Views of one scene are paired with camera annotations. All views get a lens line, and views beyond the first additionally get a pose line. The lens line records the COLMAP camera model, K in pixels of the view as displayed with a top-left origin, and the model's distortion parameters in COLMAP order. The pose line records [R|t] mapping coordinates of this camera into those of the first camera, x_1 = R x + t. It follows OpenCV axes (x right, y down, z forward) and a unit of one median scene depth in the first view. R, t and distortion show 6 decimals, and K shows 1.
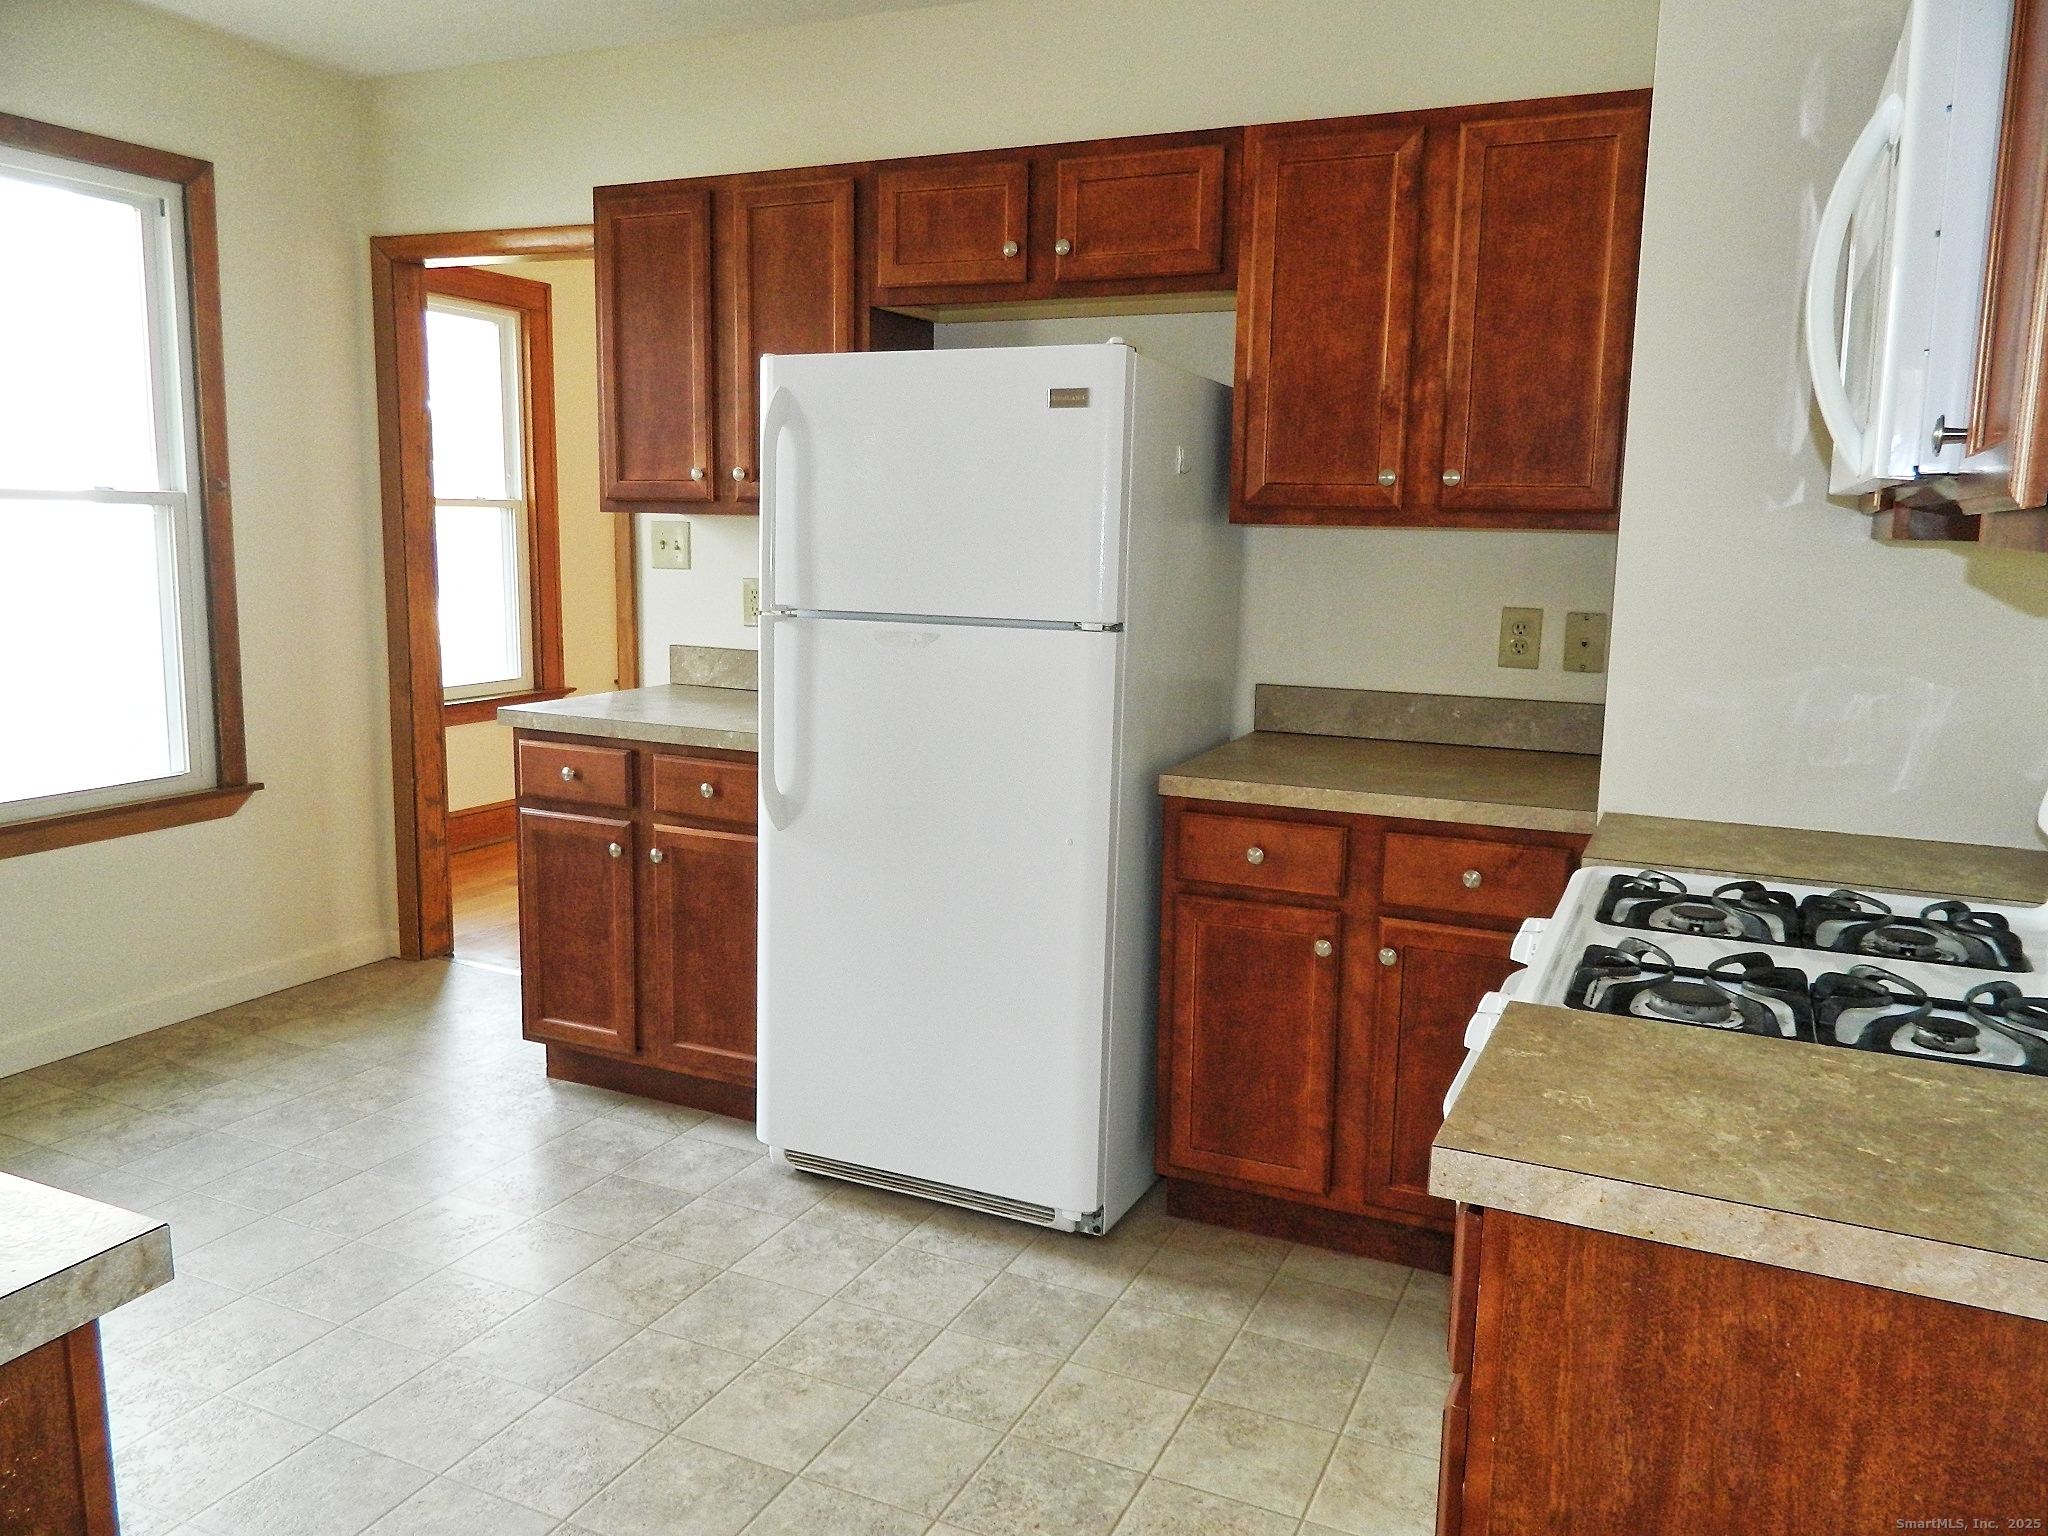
lens RADIAL K [[1525.7, 0, 1024.0], [0, 1525.7, 768.0], [0, 0, 1]] dist [-0.001835, 0.003737]
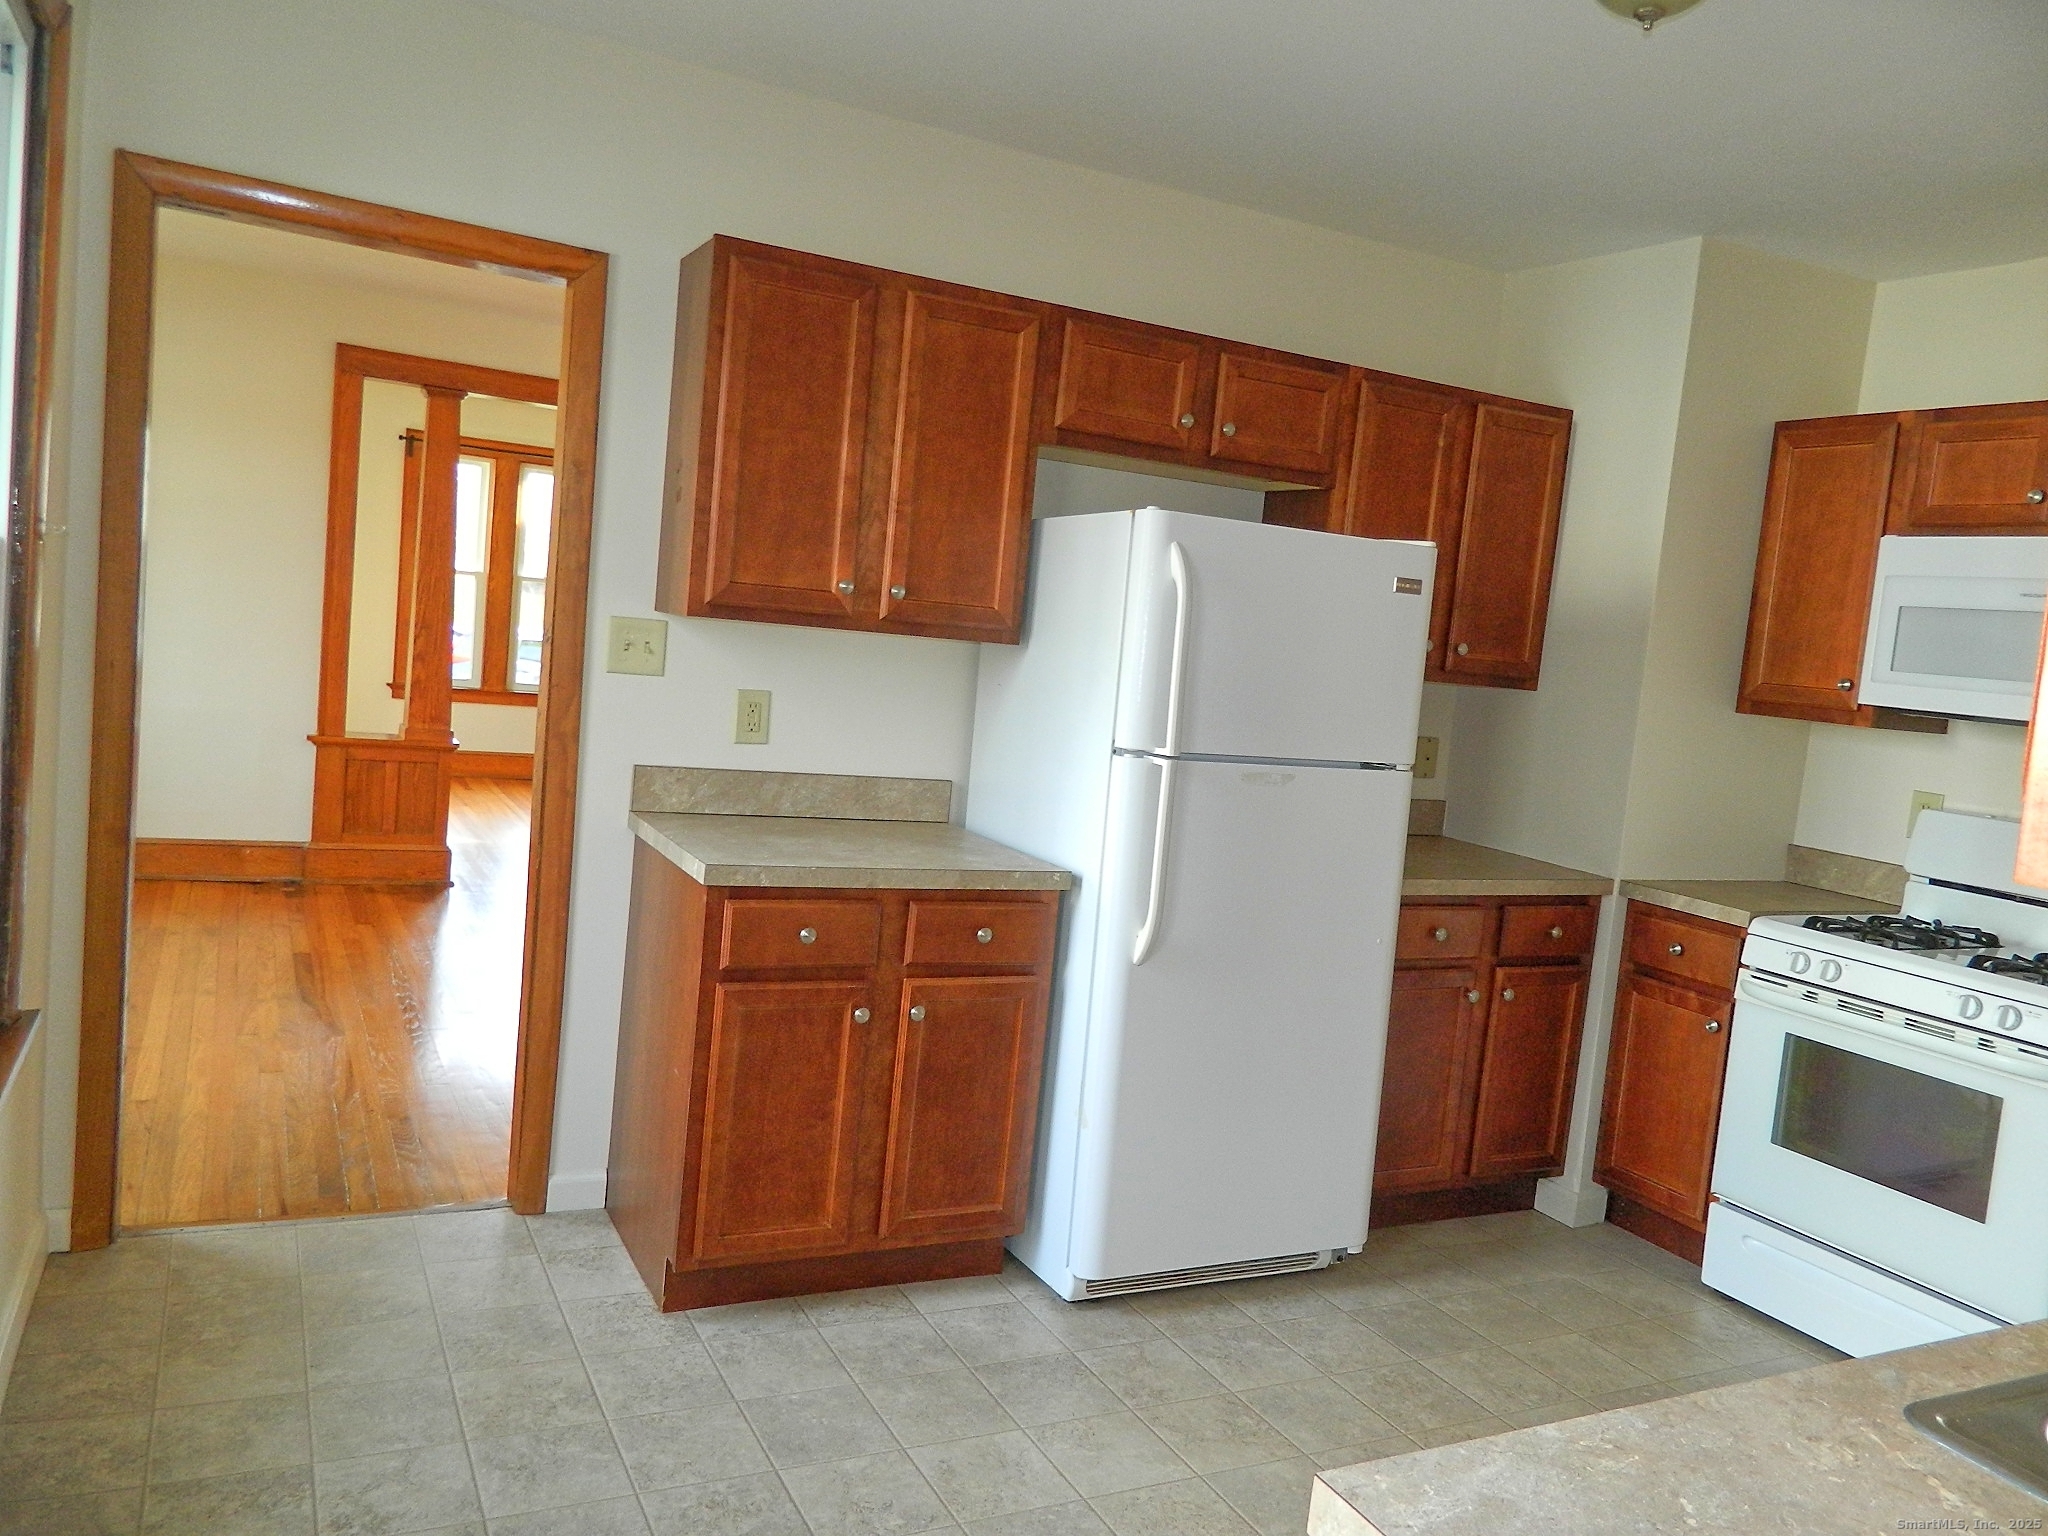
lens RADIAL K [[1525.7, 0, 1024.0], [0, 1525.7, 768.0], [0, 0, 1]] dist [-0.001835, 0.003737]
pose [[0.615792, -0.034564, 0.787150, -1.010234], [0.041907, 0.999060, 0.011085, -0.106629], [-0.786793, 0.026161, 0.616662, 0.425173]]
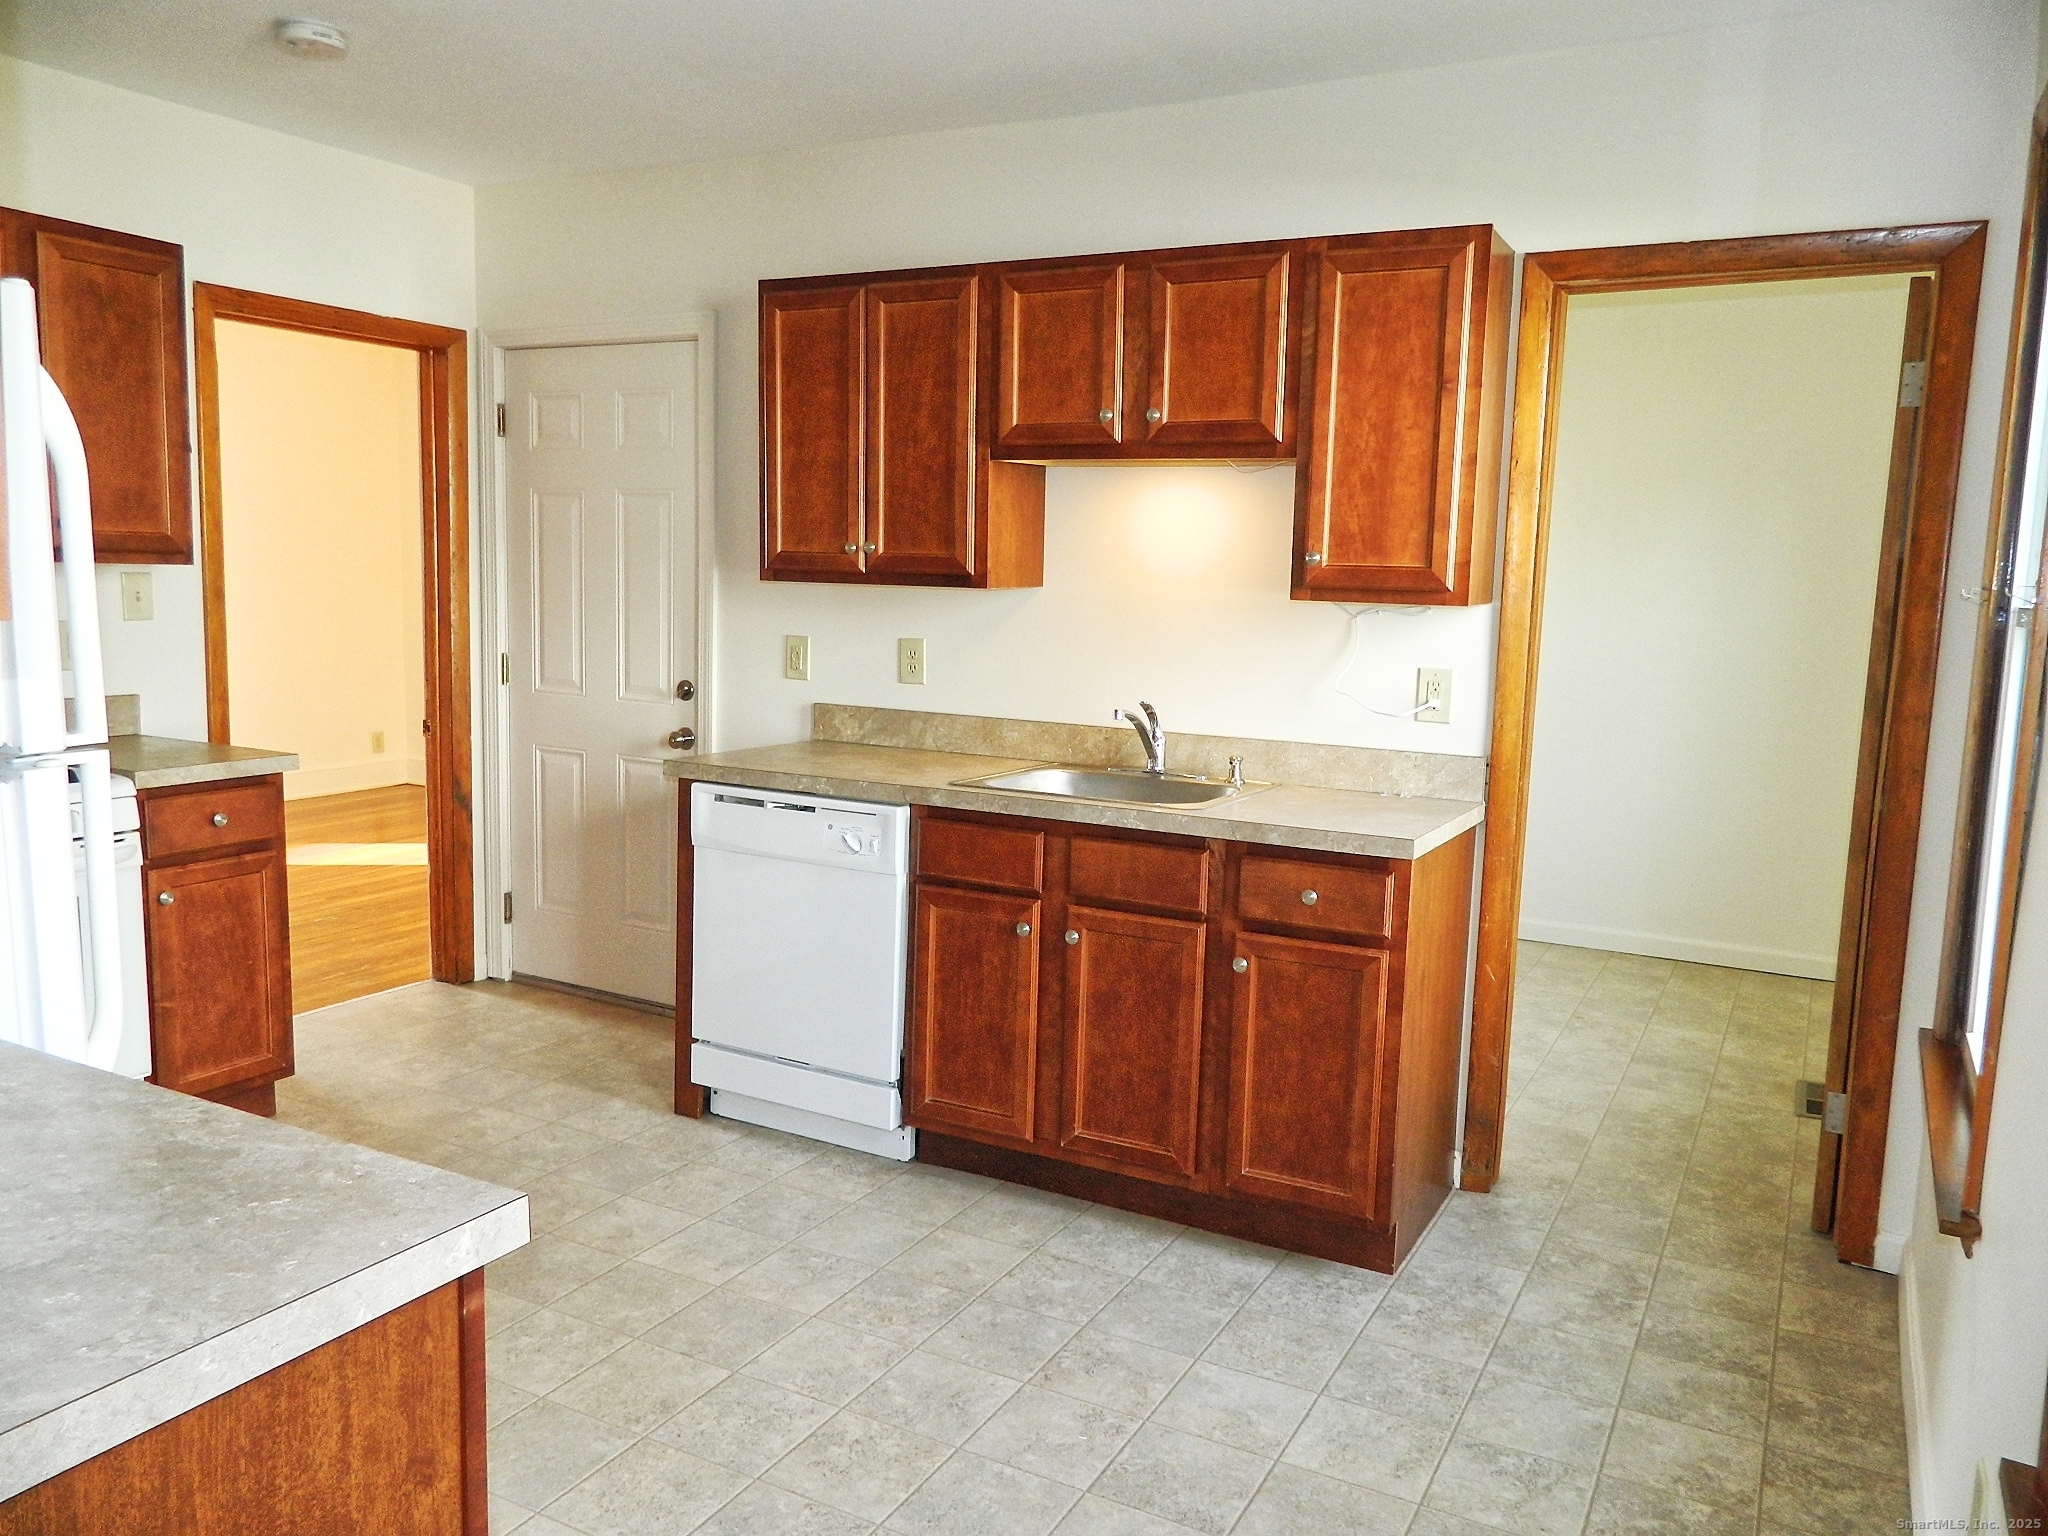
lens RADIAL K [[1525.7, 0, 1024.0], [0, 1525.7, 768.0], [0, 0, 1]] dist [-0.001835, 0.003737]
pose [[-0.996655, -0.060411, 0.055042, -0.206397], [-0.042298, 0.957570, 0.285080, -0.277518], [-0.069928, 0.281799, -0.956922, 1.656169]]
